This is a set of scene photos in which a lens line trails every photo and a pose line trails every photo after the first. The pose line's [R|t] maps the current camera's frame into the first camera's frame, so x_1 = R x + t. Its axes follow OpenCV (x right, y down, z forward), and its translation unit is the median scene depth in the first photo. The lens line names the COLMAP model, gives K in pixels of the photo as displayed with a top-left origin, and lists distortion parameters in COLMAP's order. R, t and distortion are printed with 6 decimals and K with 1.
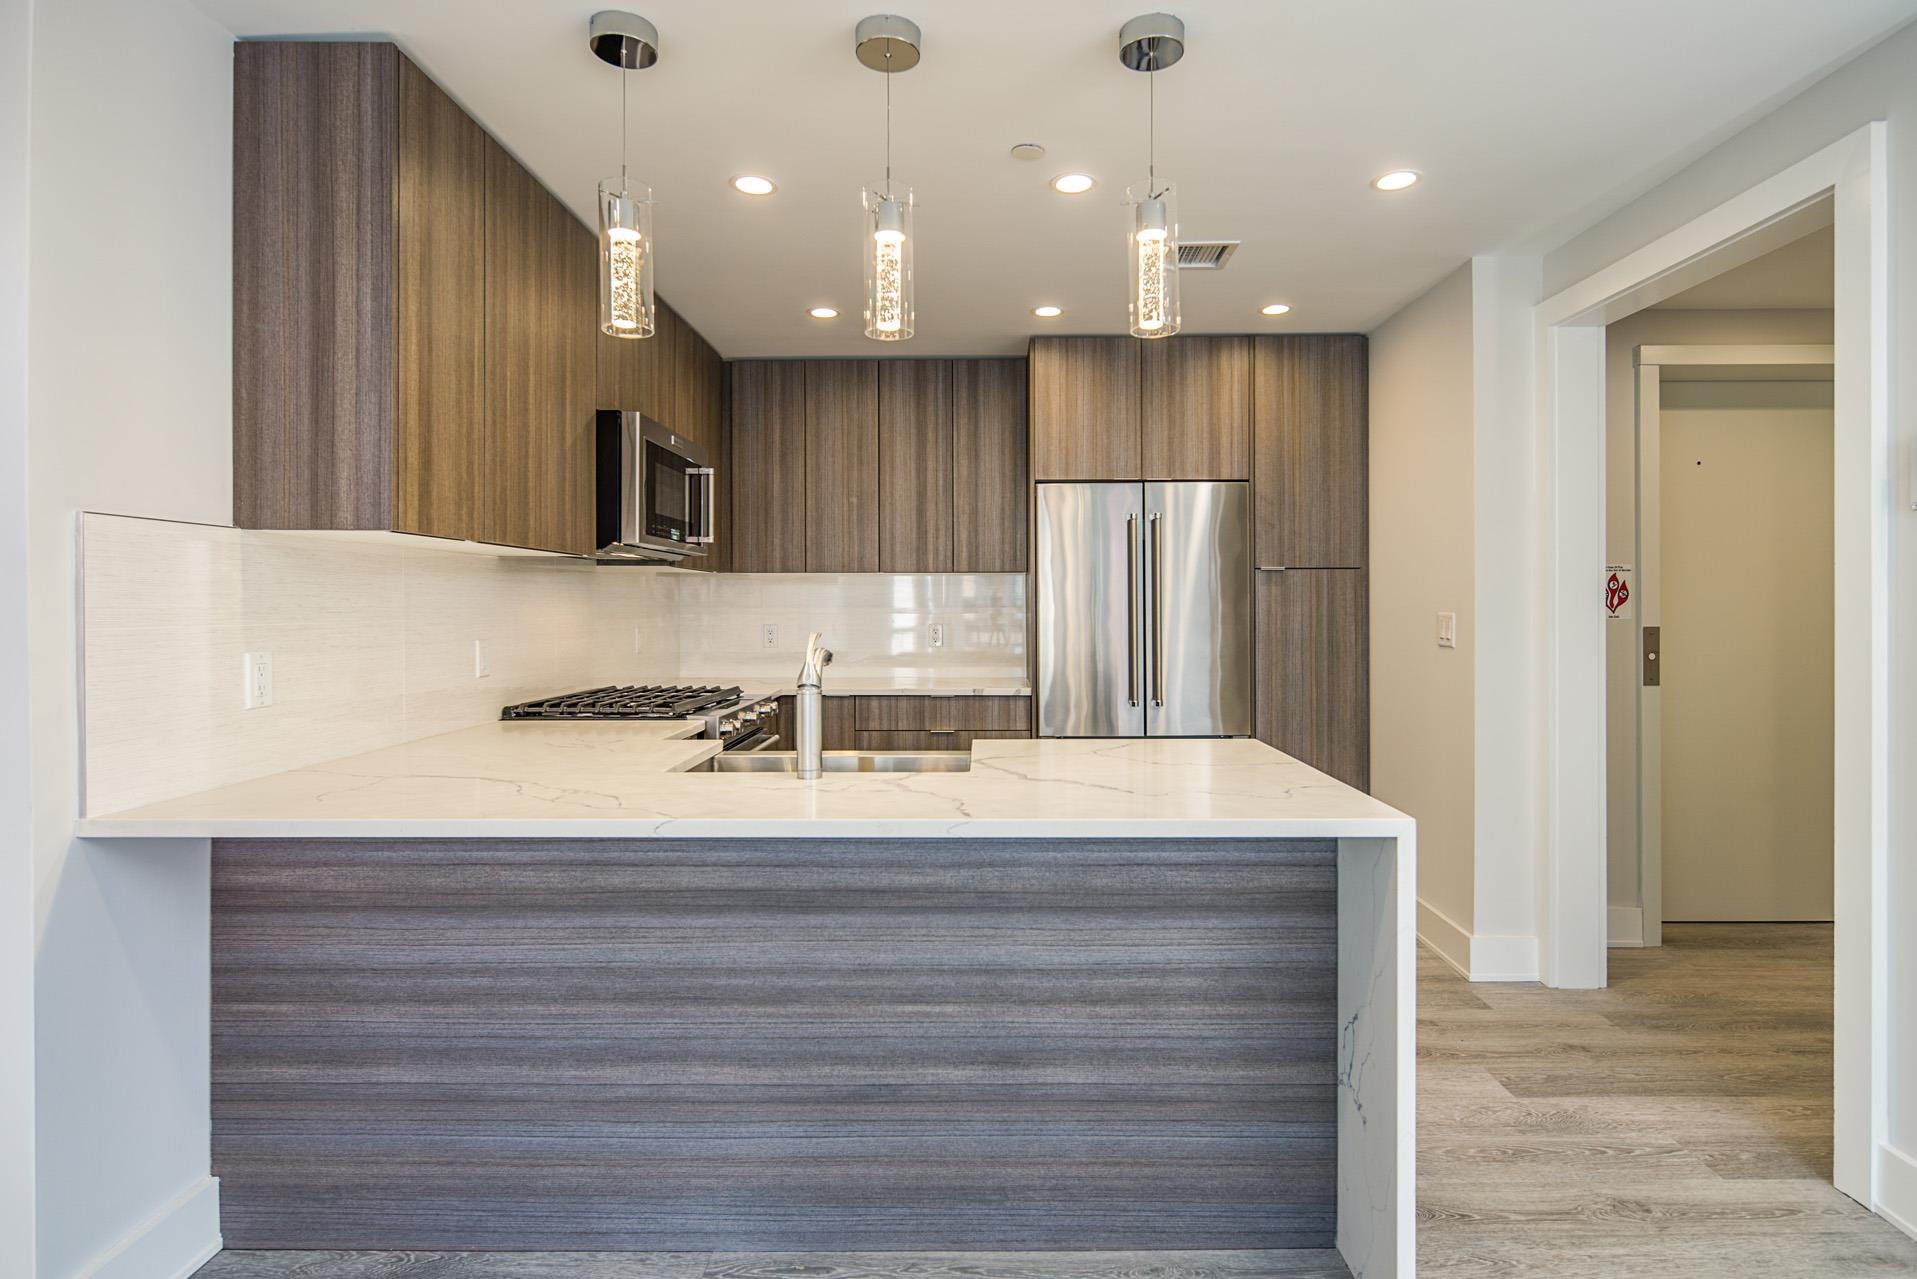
lens RADIAL K [[968.9, 0, 986.5], [0, 968.9, 599.3], [0, 0, 1]] dist [0.000412, -0.001805]
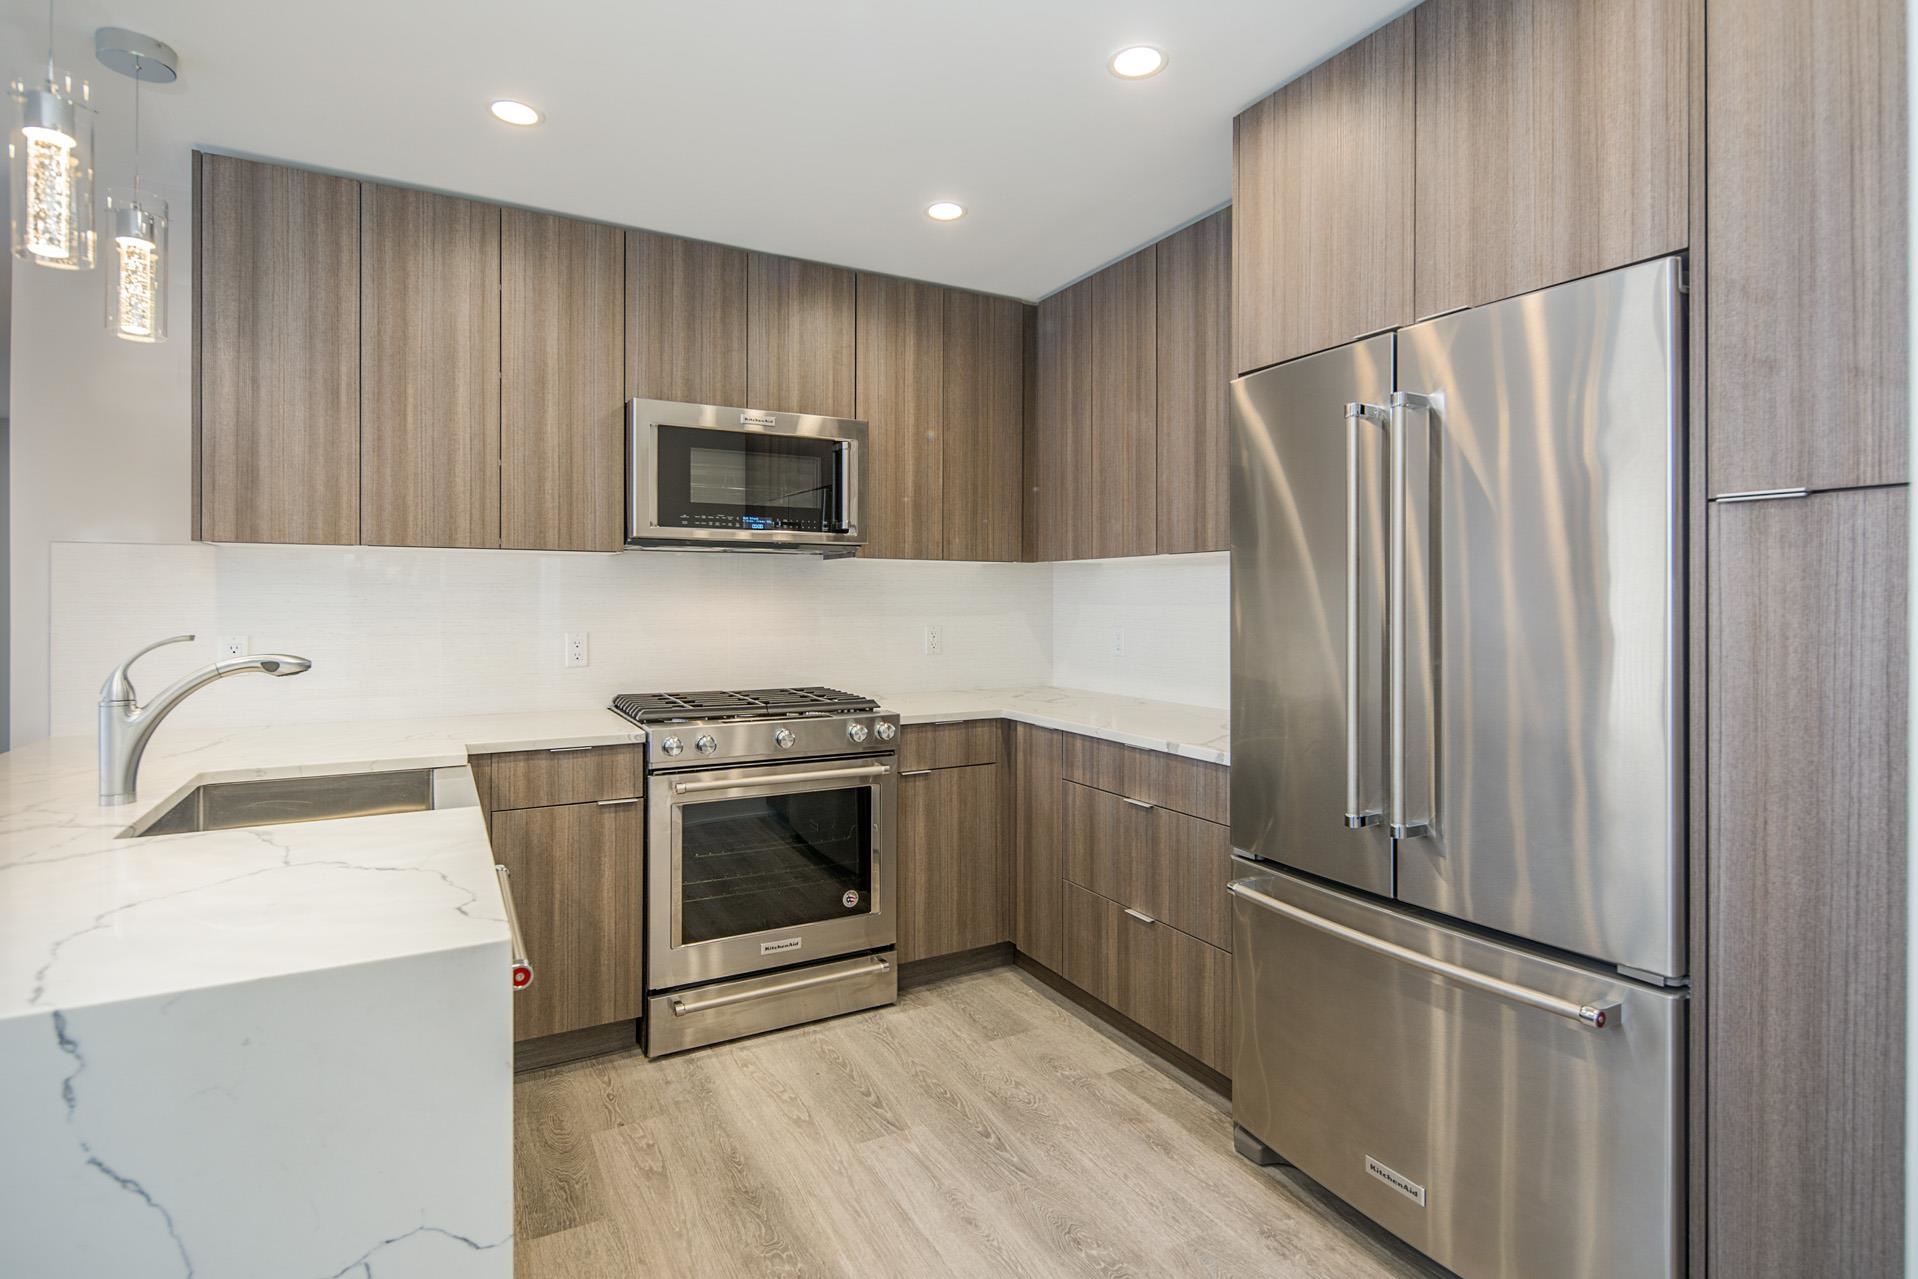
lens RADIAL K [[956.3, 0, 968.4], [0, 956.3, 602.9], [0, 0, 1]] dist [-0.001622, -0.001276]
pose [[0.480330, 0.003701, -0.877080, 0.840125], [0.002271, 0.999982, 0.005463, 0.003945], [0.877085, -0.004616, 0.480314, 1.135995]]
